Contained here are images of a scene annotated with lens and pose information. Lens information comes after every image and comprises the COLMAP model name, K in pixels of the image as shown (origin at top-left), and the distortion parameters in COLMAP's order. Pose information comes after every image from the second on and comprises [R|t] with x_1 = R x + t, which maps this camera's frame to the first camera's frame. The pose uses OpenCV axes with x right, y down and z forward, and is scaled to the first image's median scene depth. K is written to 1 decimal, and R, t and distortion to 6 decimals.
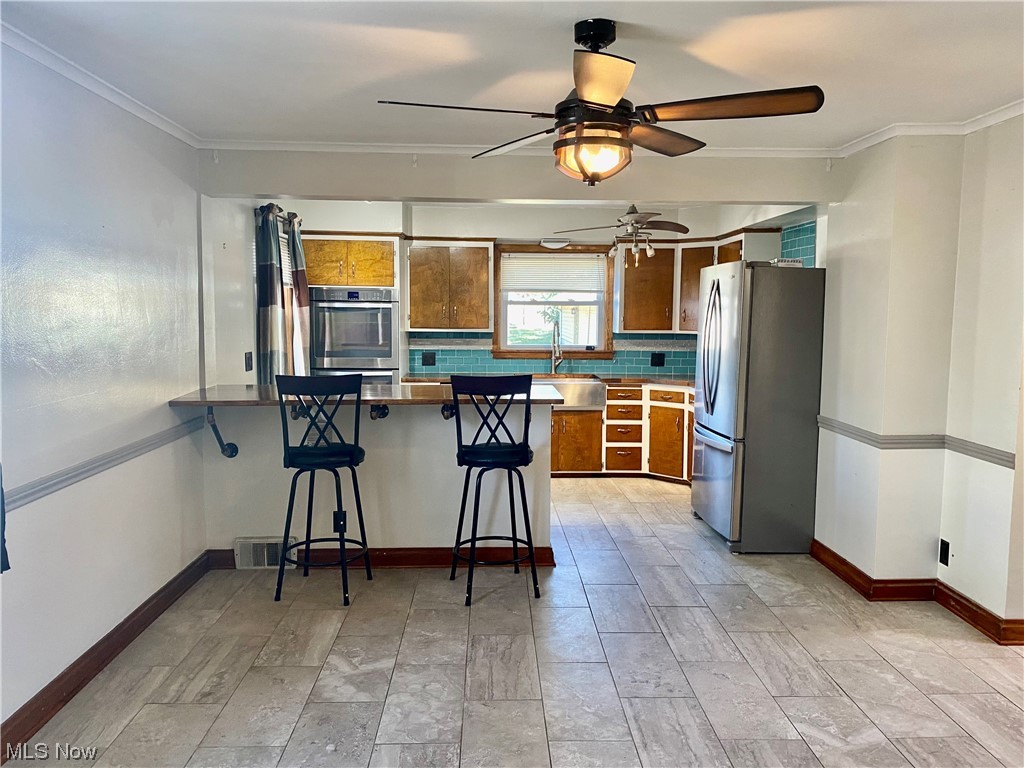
lens RADIAL K [[791.6, 0, 519.4], [0, 791.6, 378.2], [0, 0, 1]] dist [-0.005034, -0.021246]
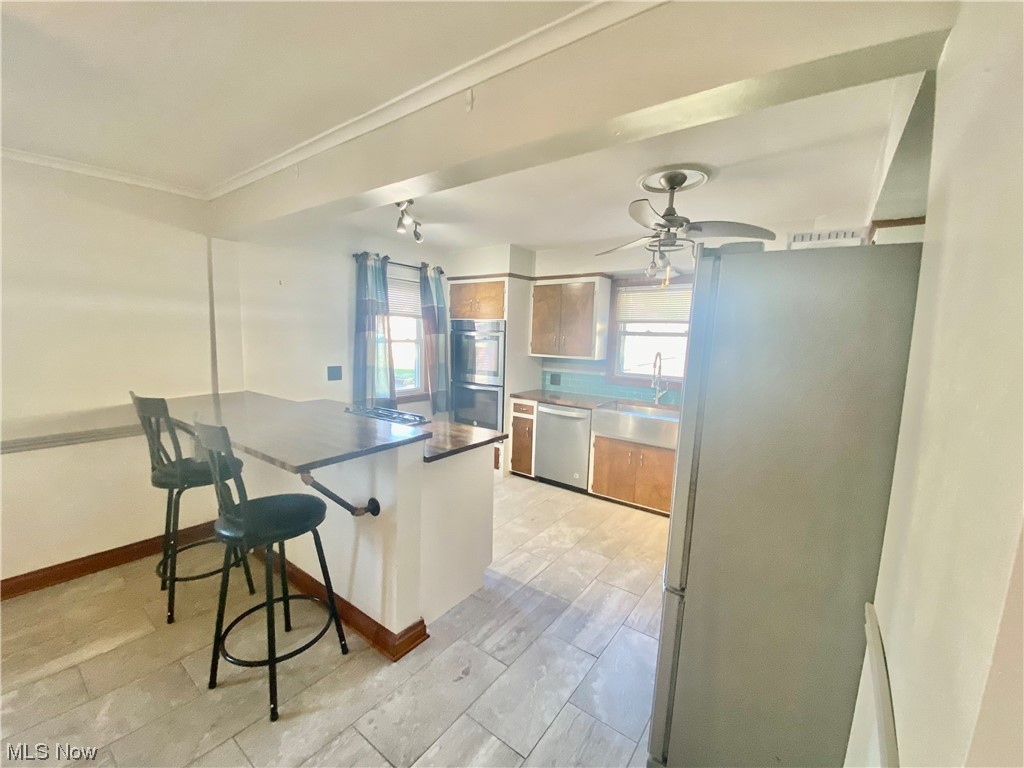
lens RADIAL K [[414.1, 0, 505.6], [0, 414.1, 382.8], [0, 0, 1]] dist [-0.002480, -0.005075]
pose [[0.767147, 0.084372, -0.635898, 0.334018], [-0.074812, 0.996315, 0.041939, -0.057890], [0.637093, 0.015399, 0.770633, 0.674492]]
